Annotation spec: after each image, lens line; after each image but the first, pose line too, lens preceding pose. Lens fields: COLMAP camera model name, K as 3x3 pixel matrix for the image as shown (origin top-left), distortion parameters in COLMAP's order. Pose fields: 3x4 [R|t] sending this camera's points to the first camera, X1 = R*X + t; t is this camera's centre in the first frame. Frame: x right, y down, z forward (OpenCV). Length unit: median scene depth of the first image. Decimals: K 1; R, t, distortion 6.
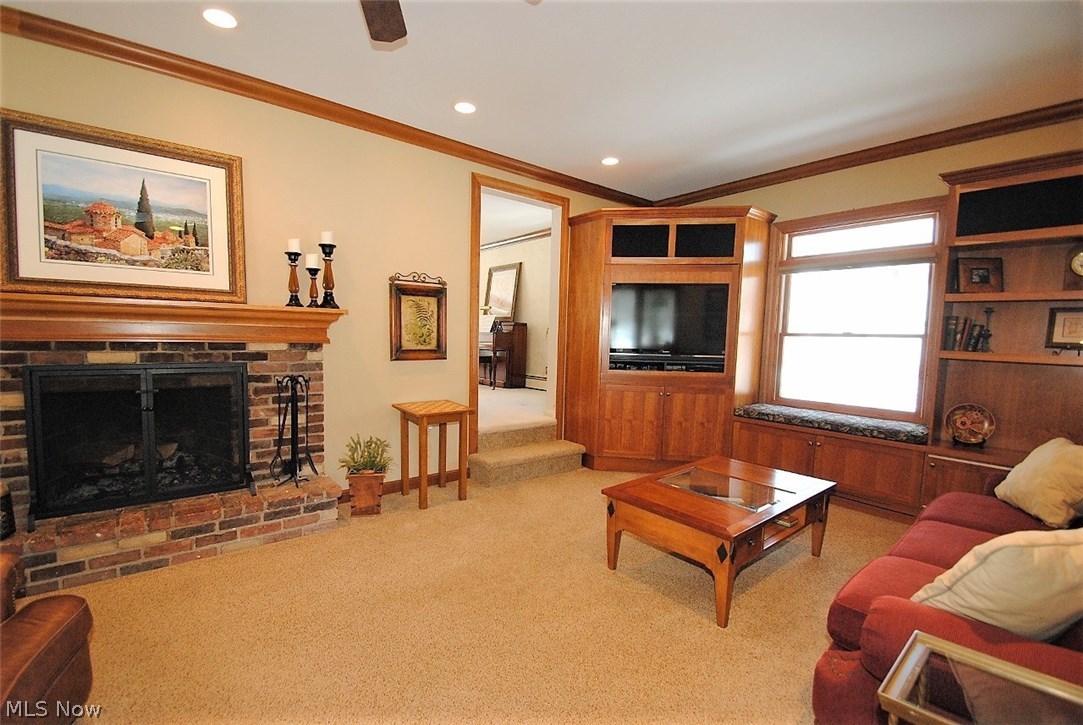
lens RADIAL K [[471.7, 0, 526.8], [0, 471.7, 374.2], [0, 0, 1]] dist [0.000427, -0.009955]
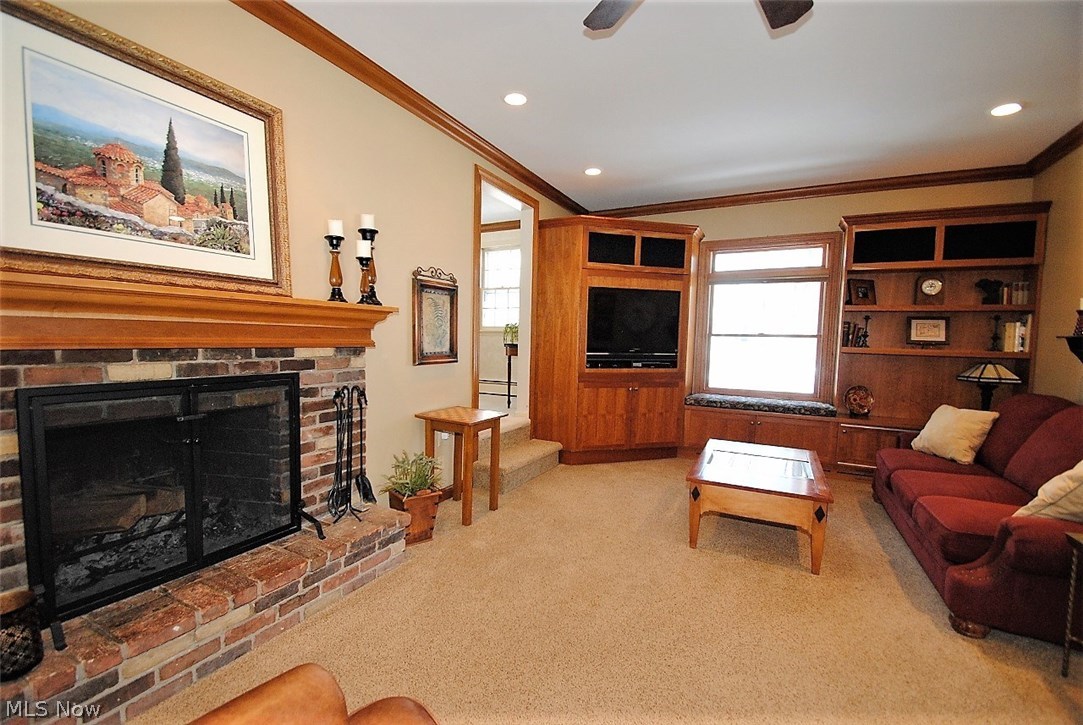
lens RADIAL K [[471.7, 0, 521.4], [0, 471.7, 374.1], [0, 0, 1]] dist [0.000427, -0.009955]
pose [[0.918464, -0.034304, 0.394015, -0.521119], [0.033519, 0.999399, 0.008875, -0.015539], [-0.394082, 0.005056, 0.919061, 0.117941]]
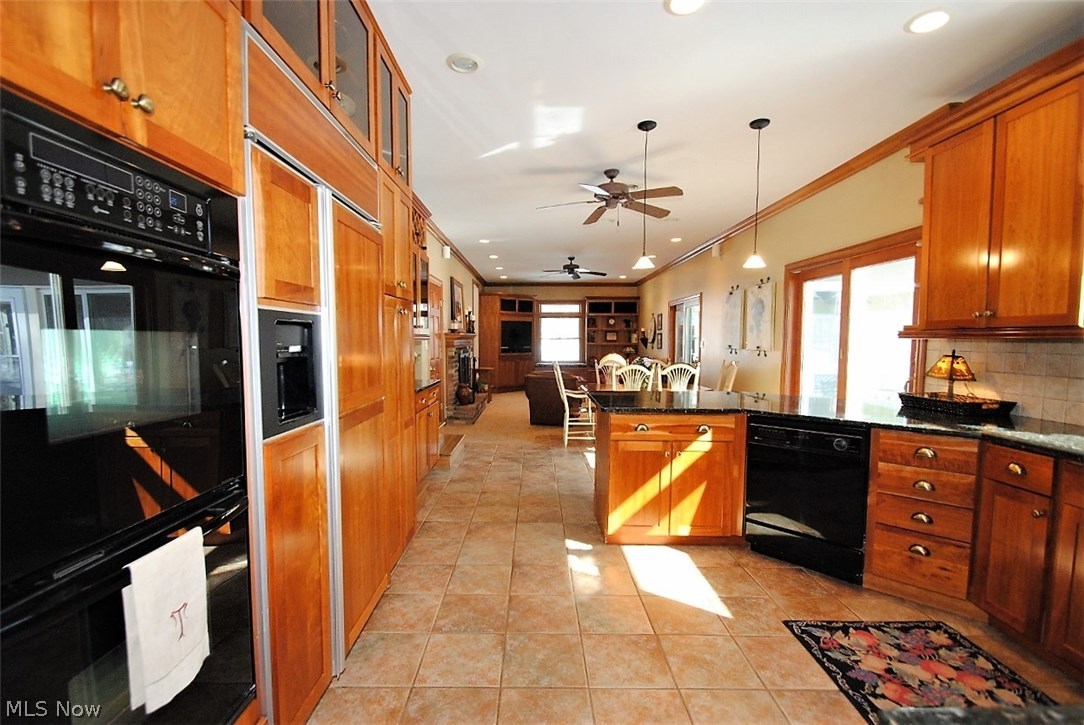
lens RADIAL K [[472.1, 0, 514.7], [0, 472.1, 377.6], [0, 0, 1]] dist [0.000427, -0.009955]
pose [[0.643813, -0.074744, 0.761524, -2.458180], [0.077743, 0.996457, 0.032077, 0.062396], [-0.761223, 0.038551, 0.647343, -1.024611]]
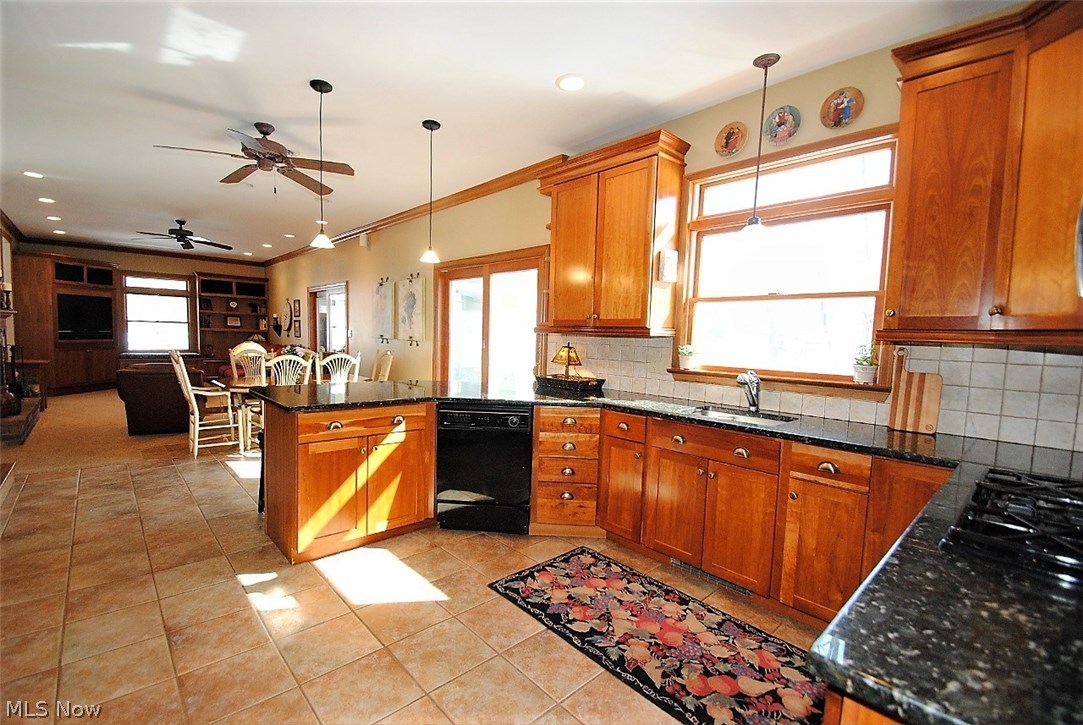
lens RADIAL K [[471.7, 0, 526.2], [0, 471.7, 376.7], [0, 0, 1]] dist [0.000427, -0.009955]
pose [[-0.061126, -0.104832, 0.992610, -2.452238], [0.058778, 0.992365, 0.108425, 0.059914], [-0.996398, 0.064971, -0.054497, -0.991536]]
